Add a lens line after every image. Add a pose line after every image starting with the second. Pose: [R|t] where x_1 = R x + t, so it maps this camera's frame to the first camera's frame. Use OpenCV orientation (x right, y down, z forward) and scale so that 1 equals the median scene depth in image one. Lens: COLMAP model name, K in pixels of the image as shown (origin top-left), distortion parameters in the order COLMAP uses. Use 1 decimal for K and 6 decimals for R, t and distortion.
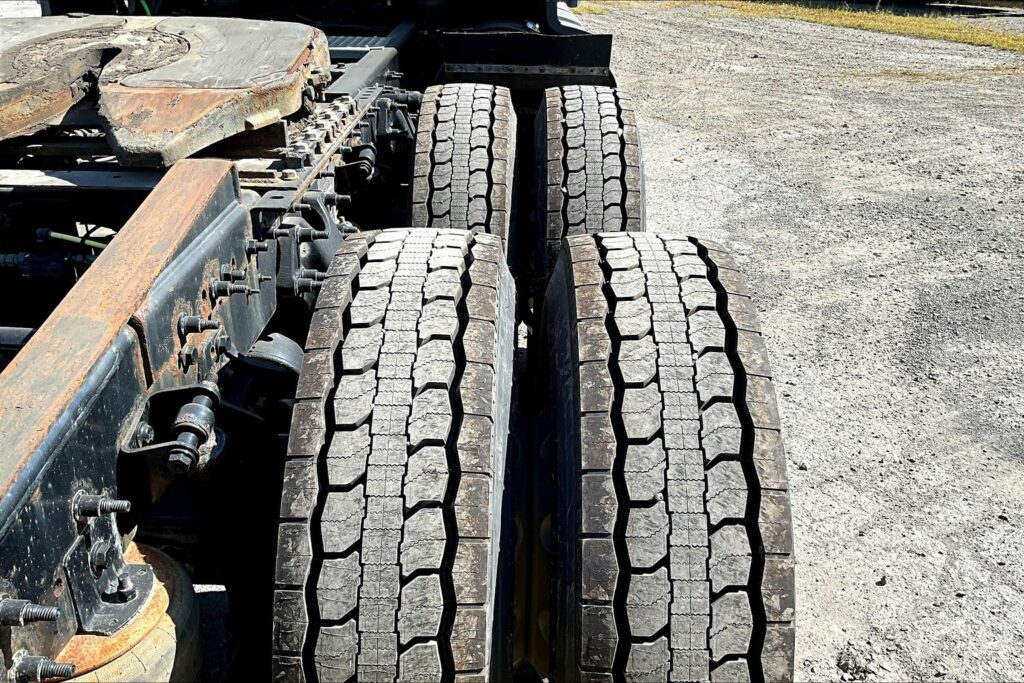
lens RADIAL K [[838.6, 0, 513.7], [0, 838.6, 331.5], [0, 0, 1]] dist [0.071100, -0.128137]
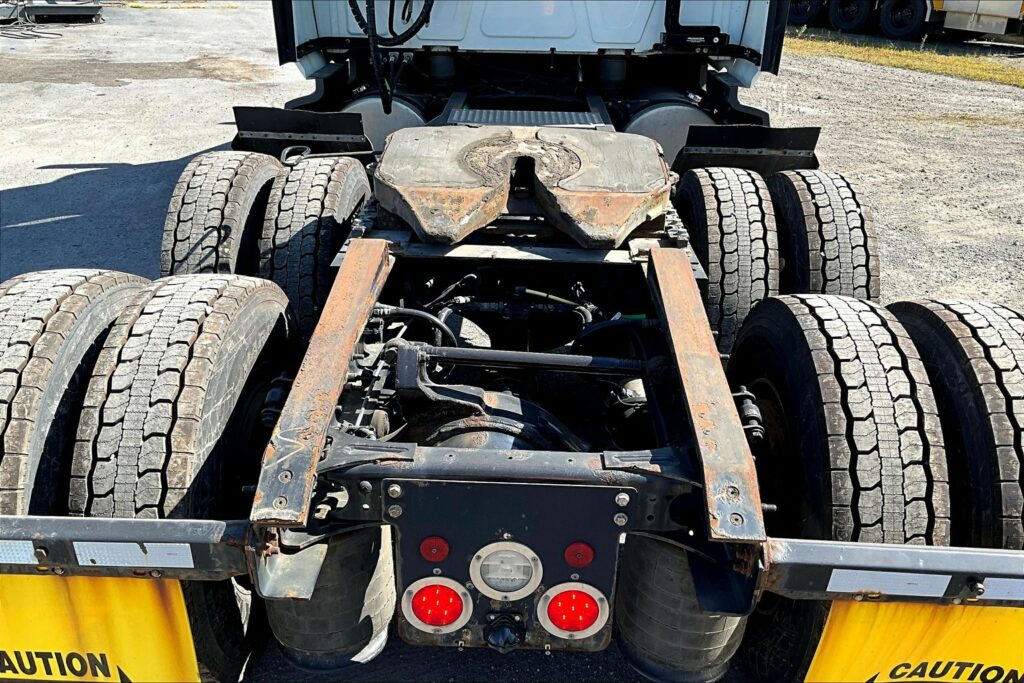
lens RADIAL K [[838.6, 0, 507.1], [0, 838.6, 339.8], [0, 0, 1]] dist [0.071100, -0.128137]
pose [[0.999782, 0.015220, -0.014264, -0.224167], [-0.015343, 0.999845, -0.008584, -0.006164], [0.014131, 0.008801, 0.999861, -0.192514]]
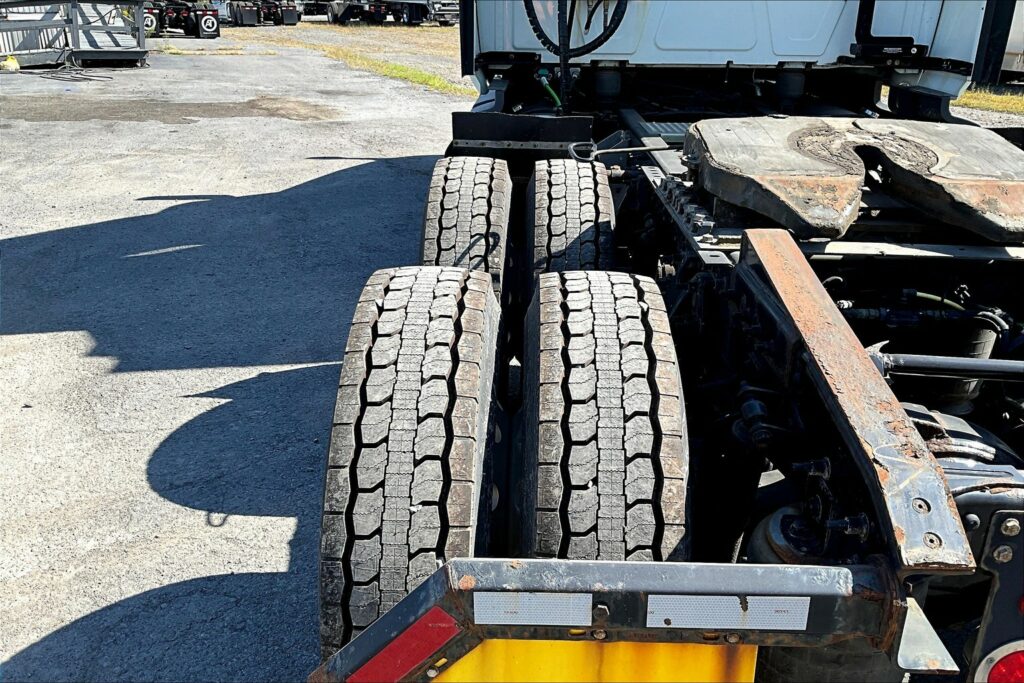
lens RADIAL K [[838.6, 0, 503.5], [0, 838.6, 338.0], [0, 0, 1]] dist [0.071100, -0.128137]
pose [[0.999826, 0.009520, -0.016013, -0.459318], [-0.010589, 0.997625, -0.068056, 0.017425], [0.015327, 0.068214, 0.997553, -0.106371]]
